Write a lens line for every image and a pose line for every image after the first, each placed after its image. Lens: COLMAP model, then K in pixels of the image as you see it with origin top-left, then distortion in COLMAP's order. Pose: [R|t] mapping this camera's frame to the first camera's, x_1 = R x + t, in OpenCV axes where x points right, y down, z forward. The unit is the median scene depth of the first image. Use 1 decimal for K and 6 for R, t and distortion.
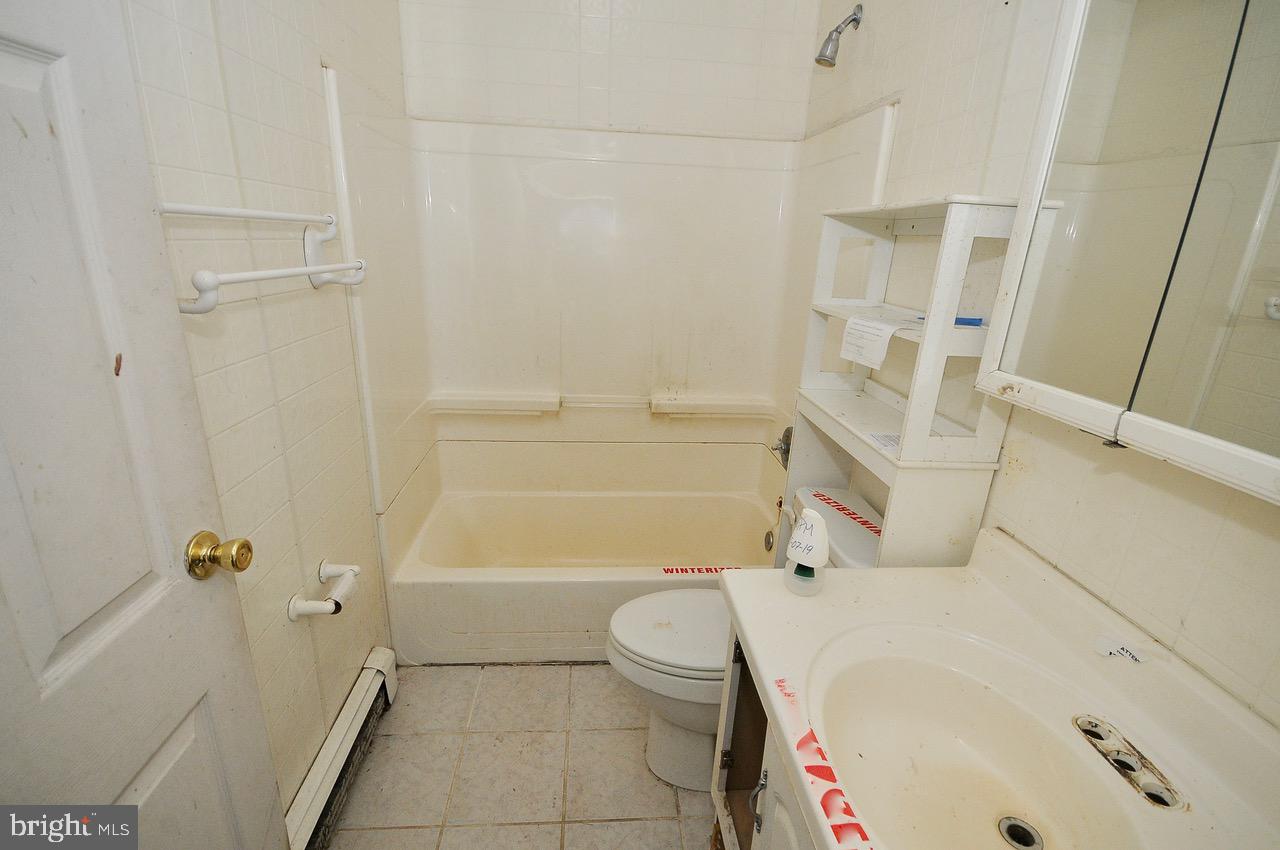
lens RADIAL K [[606.7, 0, 642.2], [0, 606.7, 445.4], [0, 0, 1]] dist [-0.000507, -0.000011]
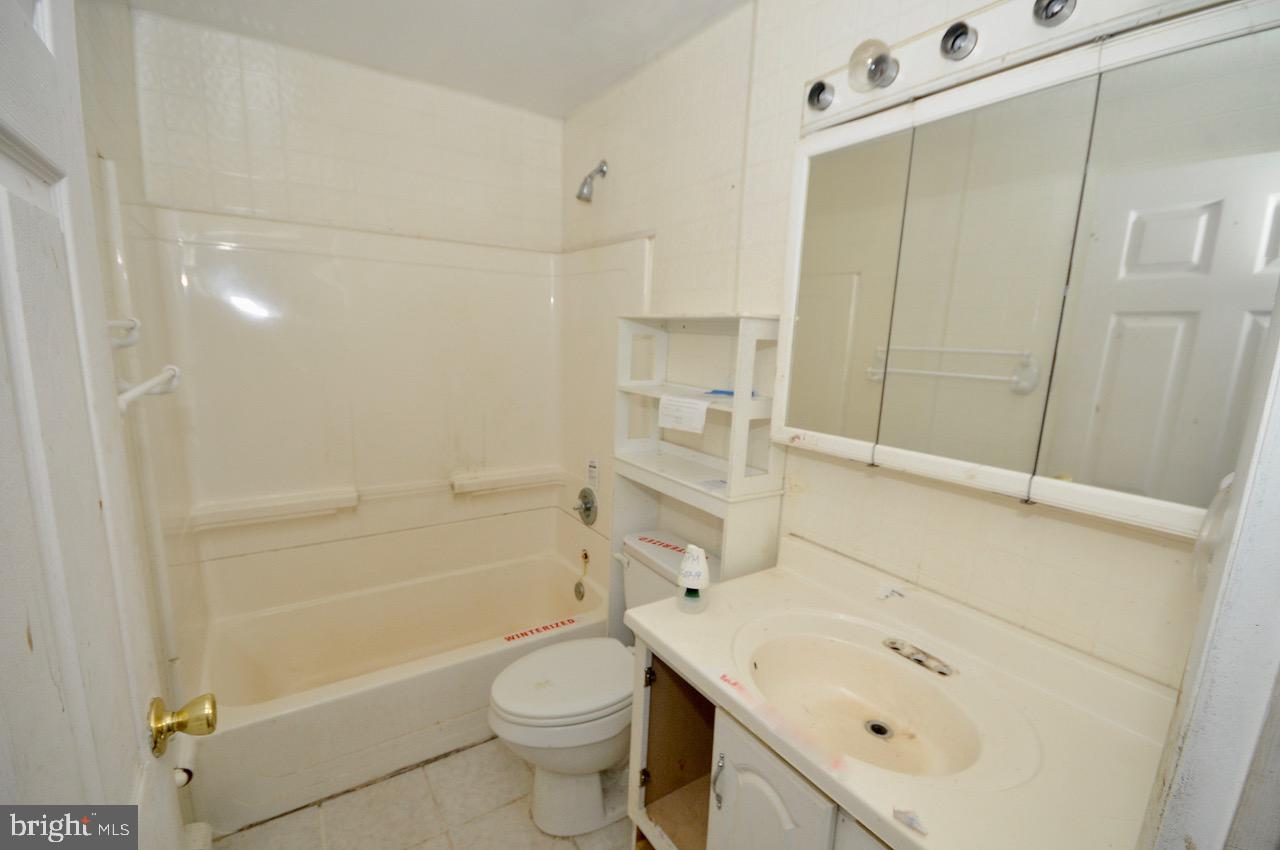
lens RADIAL K [[569.1, 0, 649.7], [0, 569.1, 437.9], [0, 0, 1]] dist [-0.001927, -0.000585]
pose [[0.870537, -0.100103, 0.481813, -0.227383], [0.158749, 0.983873, -0.082414, -0.020600], [-0.465793, 0.148232, 0.872390, -0.034281]]
